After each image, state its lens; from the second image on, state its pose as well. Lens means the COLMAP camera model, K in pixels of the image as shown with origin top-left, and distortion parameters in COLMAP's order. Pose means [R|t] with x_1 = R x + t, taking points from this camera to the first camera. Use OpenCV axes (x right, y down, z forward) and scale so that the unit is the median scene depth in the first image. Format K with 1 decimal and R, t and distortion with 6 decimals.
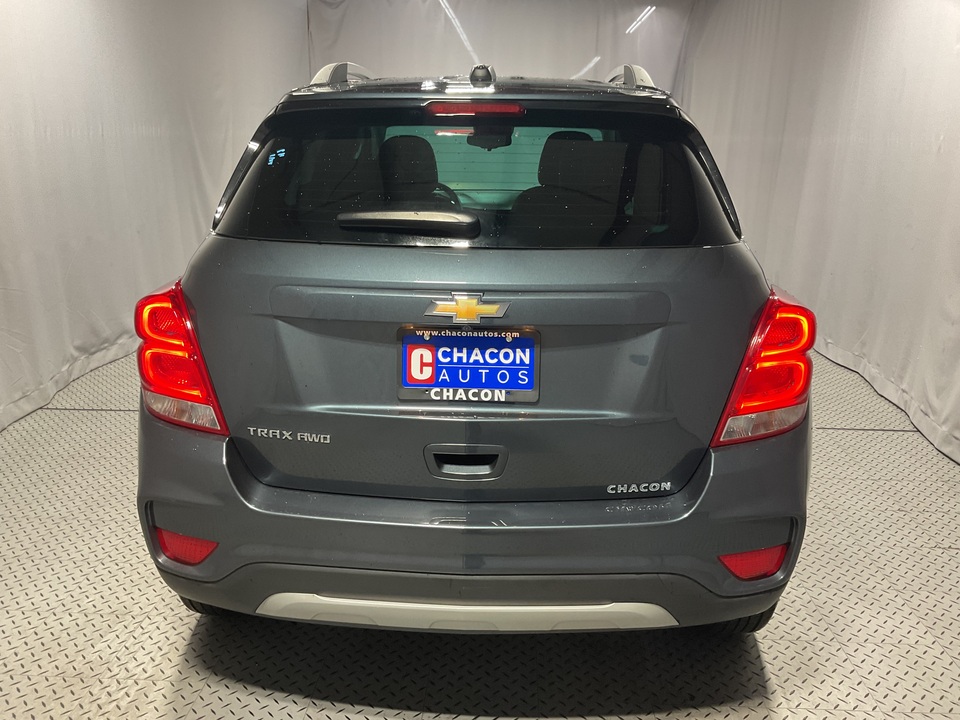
lens RADIAL K [[784.0, 0, 475.0], [0, 784.0, 358.9], [0, 0, 1]] dist [0.111120, -0.213427]
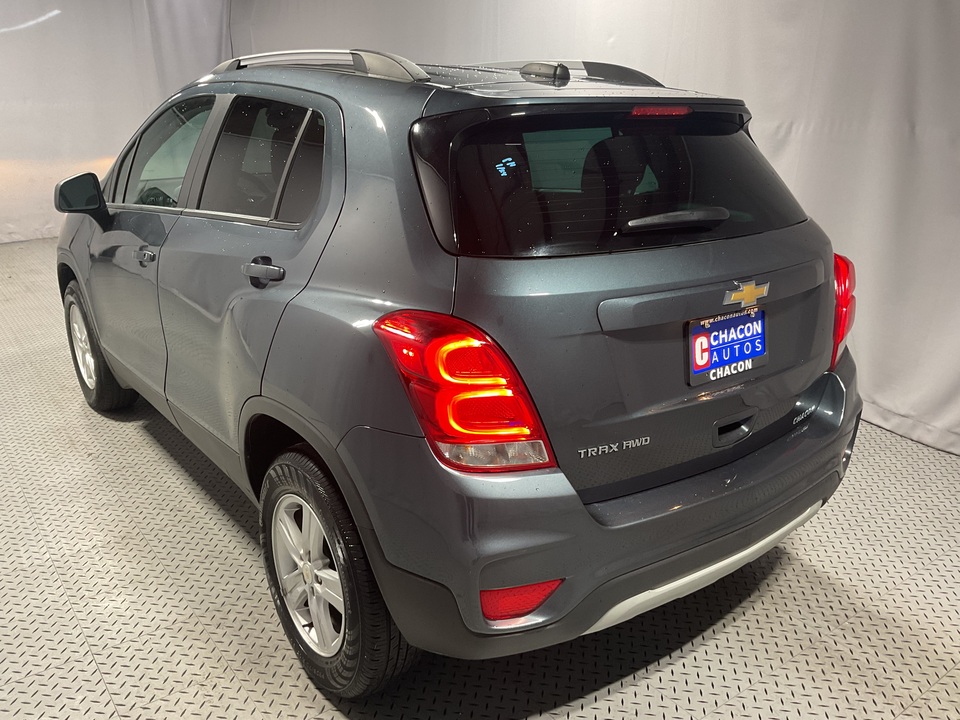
lens RADIAL K [[784.0, 0, 475.0], [0, 784.0, 358.9], [0, 0, 1]] dist [0.111120, -0.213427]
pose [[0.772559, -0.197850, 0.603331, -0.976690], [0.171380, 0.979922, 0.101895, -0.148506], [-0.611376, 0.024679, 0.790955, 0.325300]]
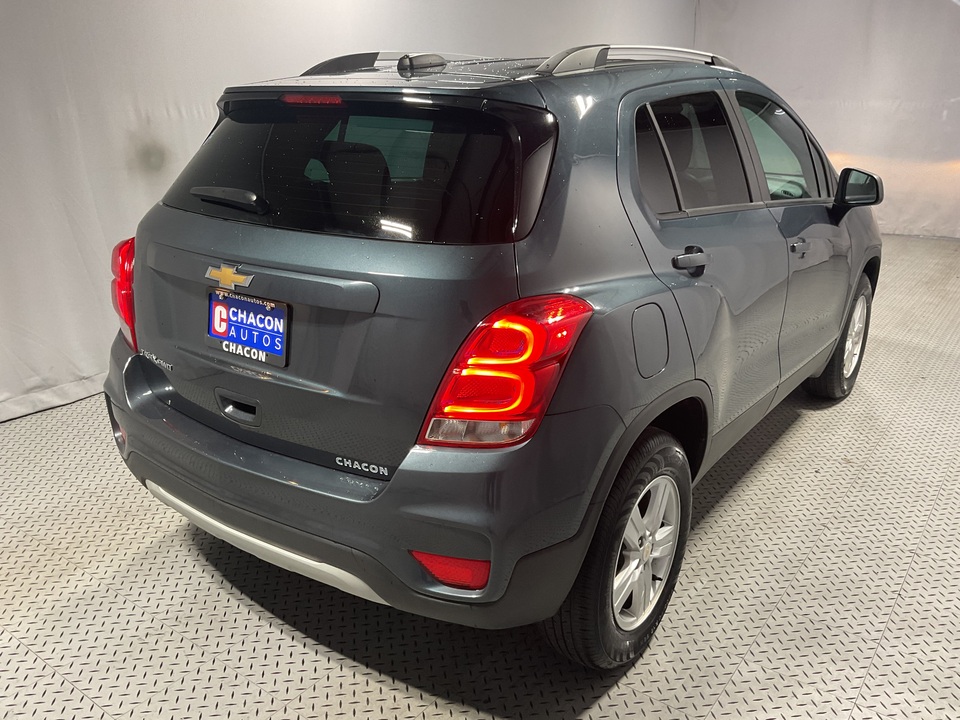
lens RADIAL K [[784.0, 0, 475.0], [0, 784.0, 358.9], [0, 0, 1]] dist [0.111120, -0.213427]
pose [[0.831918, 0.170331, -0.528110, 0.892747], [-0.147431, 0.985364, 0.085563, -0.093194], [0.534955, 0.006678, 0.844854, 0.197541]]
